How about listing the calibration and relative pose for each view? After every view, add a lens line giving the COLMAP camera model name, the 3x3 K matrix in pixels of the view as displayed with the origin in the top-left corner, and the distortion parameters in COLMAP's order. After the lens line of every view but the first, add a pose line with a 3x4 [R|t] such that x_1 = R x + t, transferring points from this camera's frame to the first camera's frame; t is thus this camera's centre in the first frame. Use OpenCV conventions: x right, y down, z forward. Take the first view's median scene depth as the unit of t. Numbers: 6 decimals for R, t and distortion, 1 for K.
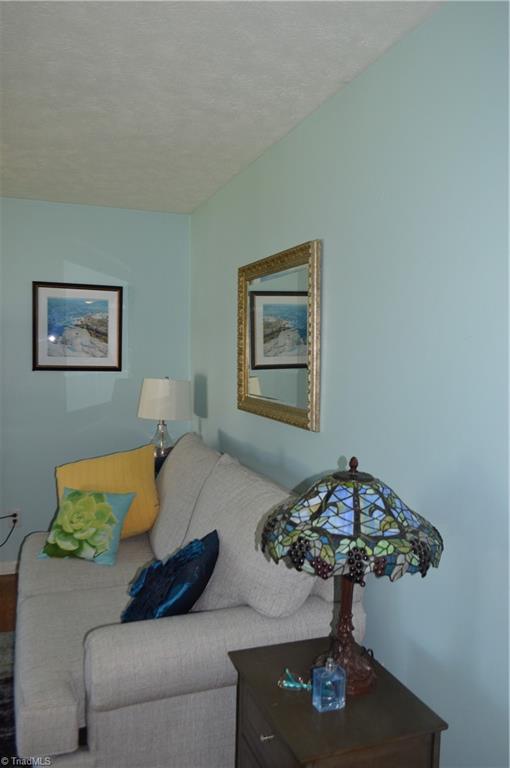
lens RADIAL K [[611.9, 0, 253.5], [0, 611.9, 388.1], [0, 0, 1]] dist [-0.032759, 0.025854]
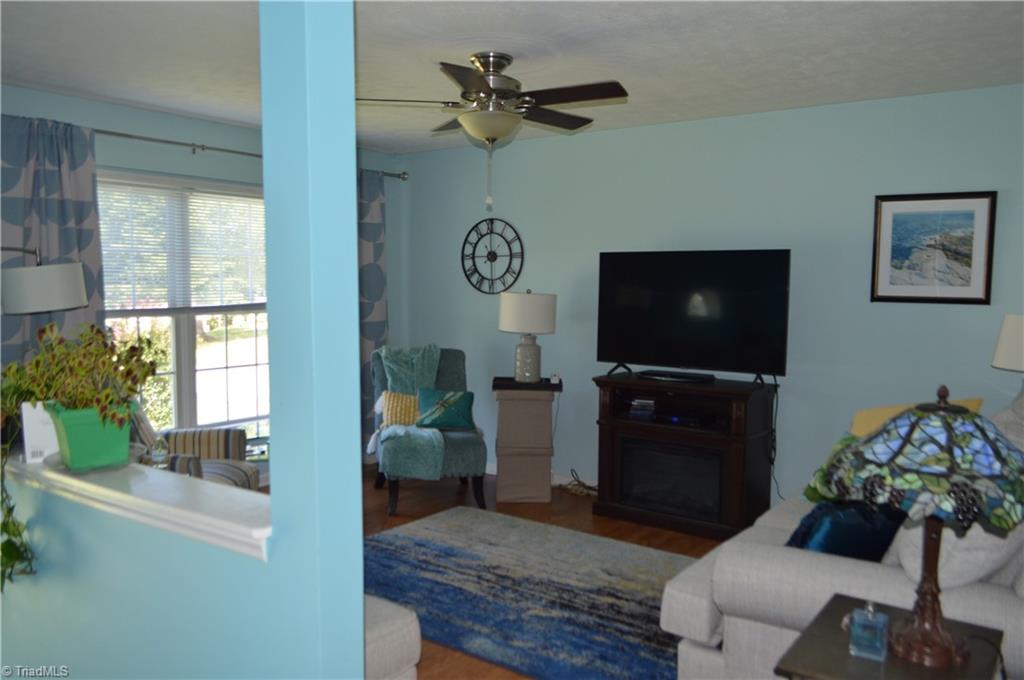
lens RADIAL K [[815.9, 0, 516.7], [0, 815.9, 339.4], [0, 0, 1]] dist [-0.032759, 0.025854]
pose [[0.570120, 0.047476, -0.820189, 0.278026], [-0.048387, 0.998536, 0.024165, 0.019719], [0.820135, 0.025910, 0.571583, -0.041543]]
